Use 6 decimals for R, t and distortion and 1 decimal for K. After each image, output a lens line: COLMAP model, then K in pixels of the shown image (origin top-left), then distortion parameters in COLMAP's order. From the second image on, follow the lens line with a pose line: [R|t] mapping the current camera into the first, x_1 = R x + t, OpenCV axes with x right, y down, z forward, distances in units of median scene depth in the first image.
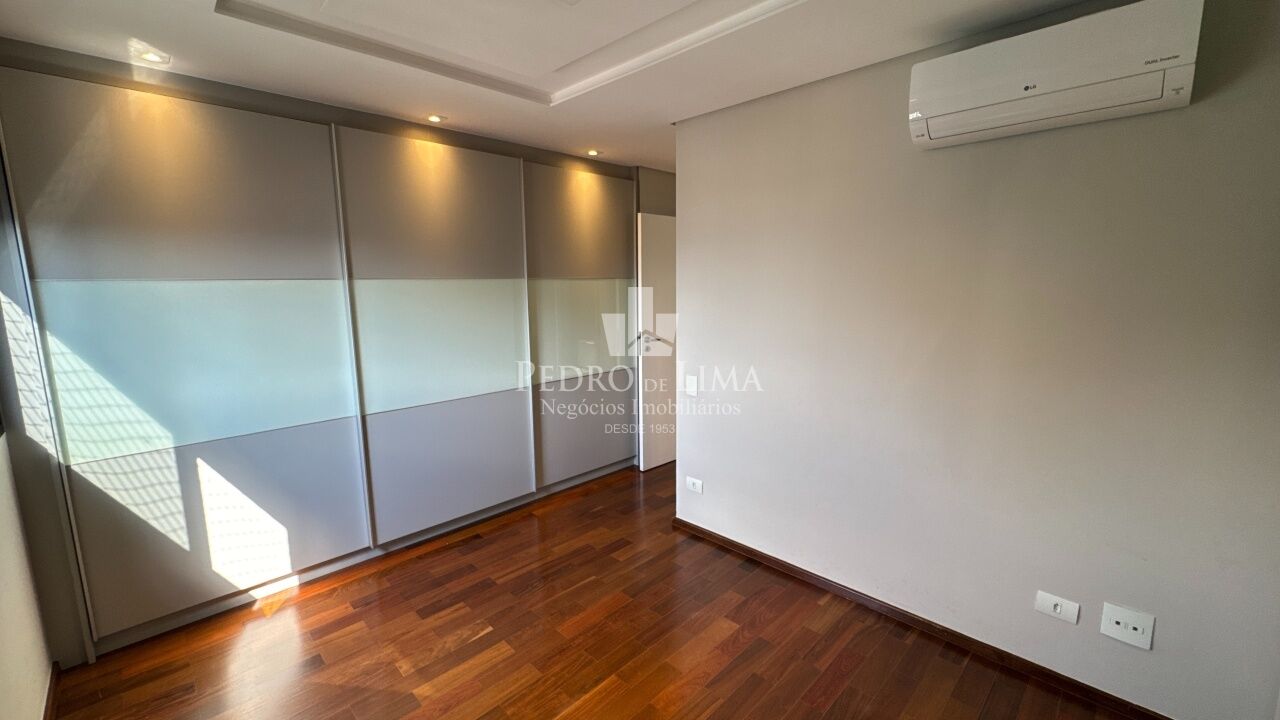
lens RADIAL K [[513.1, 0, 640.0], [0, 513.1, 360.0], [0, 0, 1]] dist [-0.002788, -0.000250]
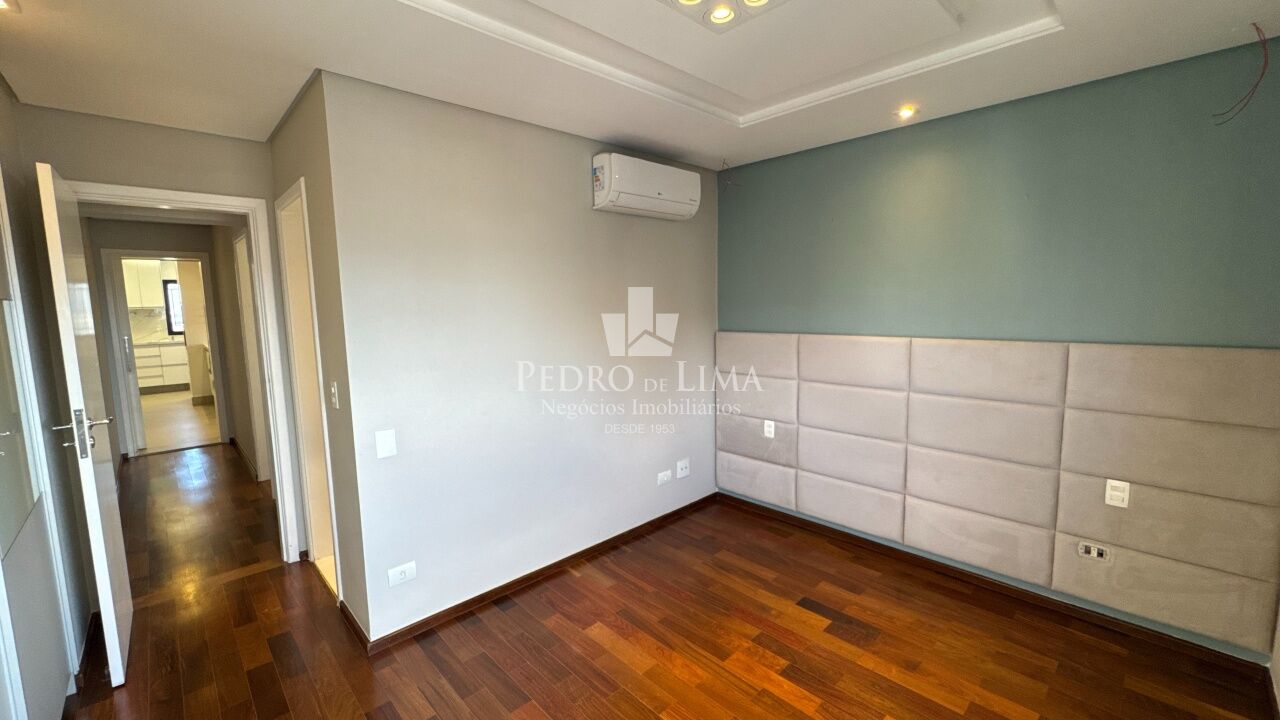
lens RADIAL K [[513.1, 0, 640.0], [0, 513.1, 360.0], [0, 0, 1]] dist [-0.002788, -0.000250]
pose [[0.031675, -0.109675, 0.993463, -0.848190], [0.168246, 0.980363, 0.102865, -0.115936], [-0.985236, 0.163888, 0.049505, 0.819385]]
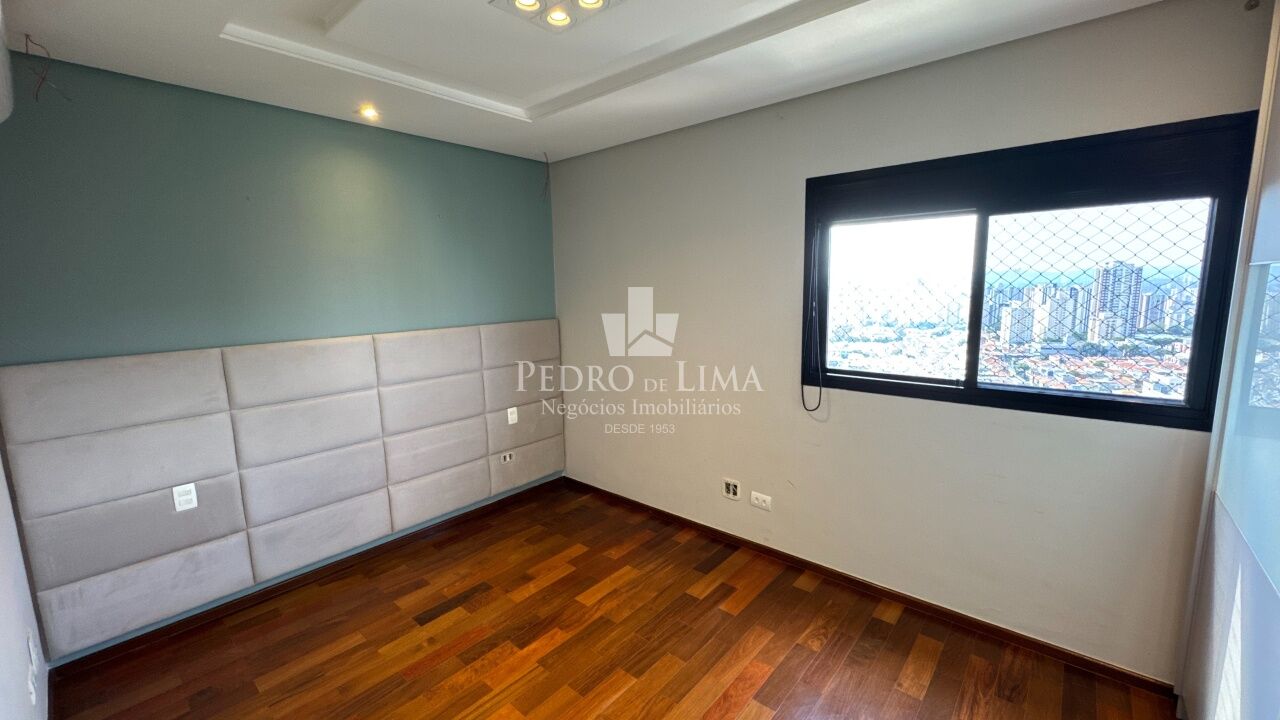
lens RADIAL K [[513.1, 0, 640.0], [0, 513.1, 360.0], [0, 0, 1]] dist [-0.002788, -0.000250]
pose [[-0.997560, 0.037826, -0.058679, -0.142155], [0.019233, 0.956875, 0.289863, -0.229582], [0.067113, 0.288027, -0.955268, 1.526492]]
